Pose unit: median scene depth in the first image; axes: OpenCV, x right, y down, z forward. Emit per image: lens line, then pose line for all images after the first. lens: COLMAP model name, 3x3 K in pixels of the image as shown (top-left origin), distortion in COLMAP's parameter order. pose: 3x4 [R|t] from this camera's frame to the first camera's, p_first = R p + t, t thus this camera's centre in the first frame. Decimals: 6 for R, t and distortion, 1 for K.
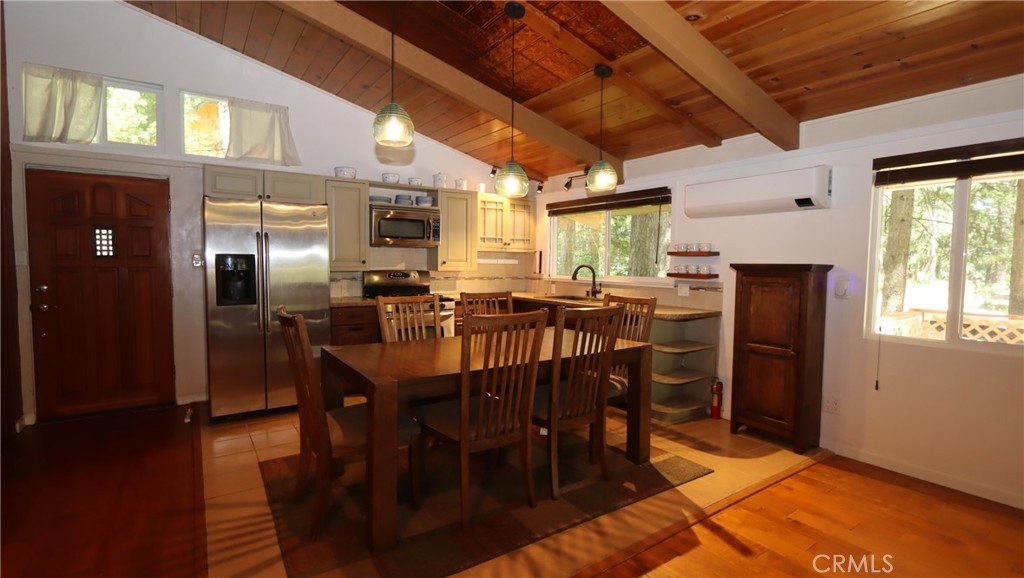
lens RADIAL K [[474.4, 0, 512.0], [0, 474.4, 285.3], [0, 0, 1]] dist [-0.014150, 0.000603]
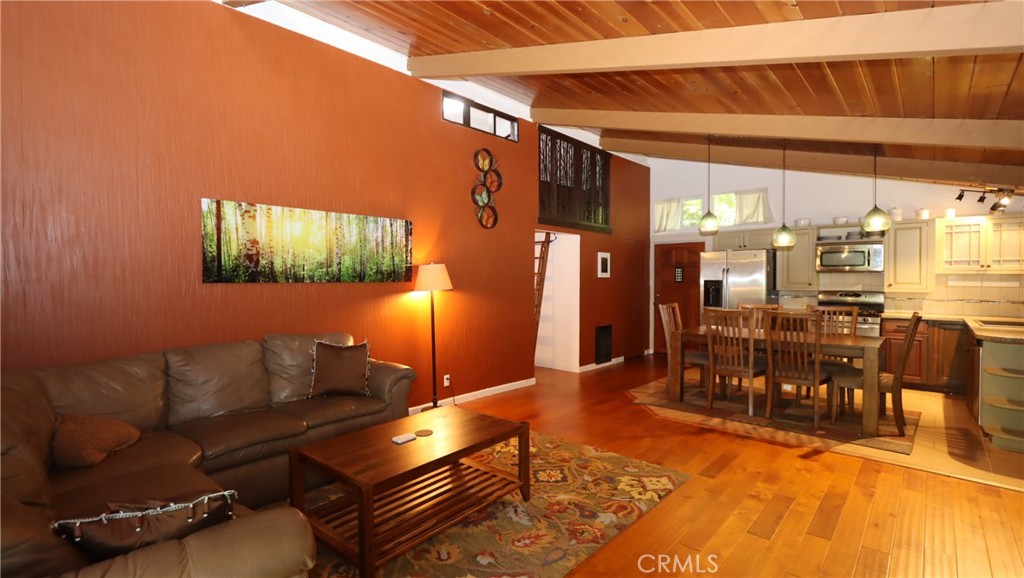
lens RADIAL K [[474.4, 0, 512.0], [0, 474.4, 285.3], [0, 0, 1]] dist [-0.014150, 0.000603]
pose [[0.237229, 0.003752, -0.971447, 1.035403], [-0.047511, 0.998841, -0.007745, 0.007806], [0.970291, 0.047991, 0.237132, -0.239001]]
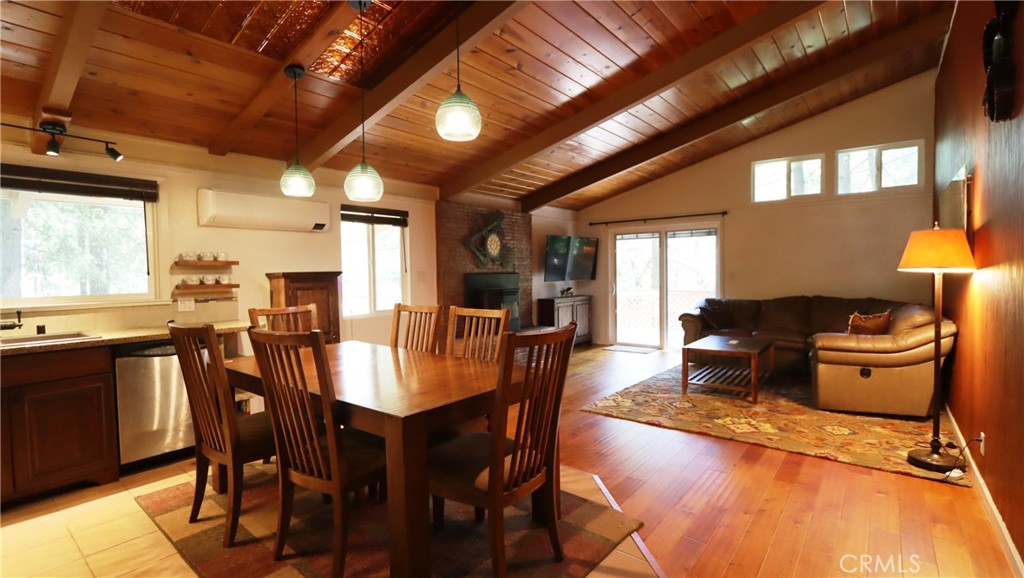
lens RADIAL K [[474.4, 0, 512.0], [0, 474.4, 285.3], [0, 0, 1]] dist [-0.014150, 0.000603]
pose [[-0.298103, -0.028883, 0.954097, -2.083469], [0.063454, 0.996732, 0.049999, -0.098757], [-0.952422, 0.075446, -0.295296, 2.176981]]
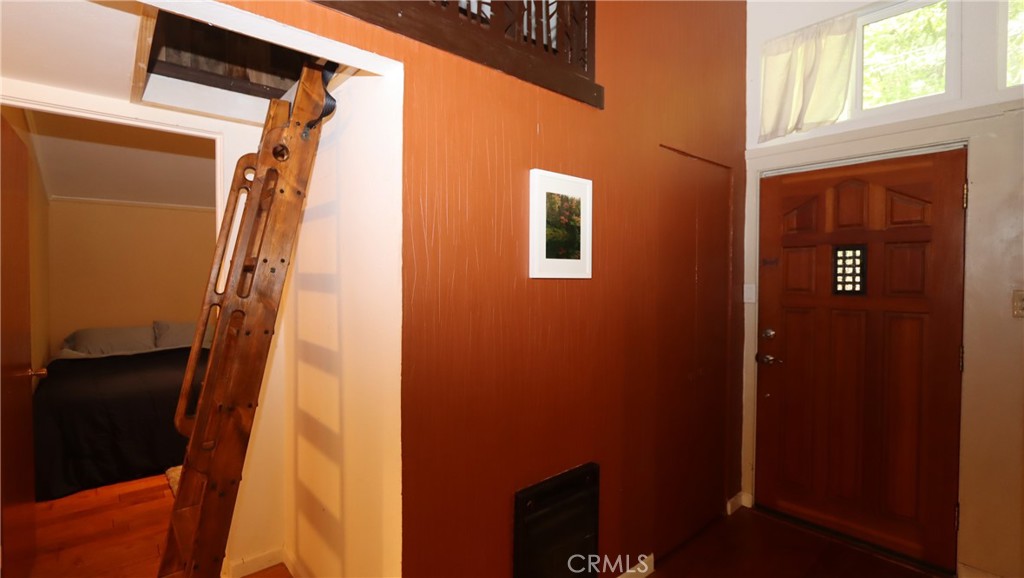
lens RADIAL K [[474.4, 0, 512.0], [0, 474.4, 285.3], [0, 0, 1]] dist [-0.014150, 0.000603]
pose [[0.109686, 0.010499, -0.993911, -0.279371], [-0.054382, 0.998510, 0.004546, -0.048777], [0.992477, 0.053553, 0.110094, 0.473766]]
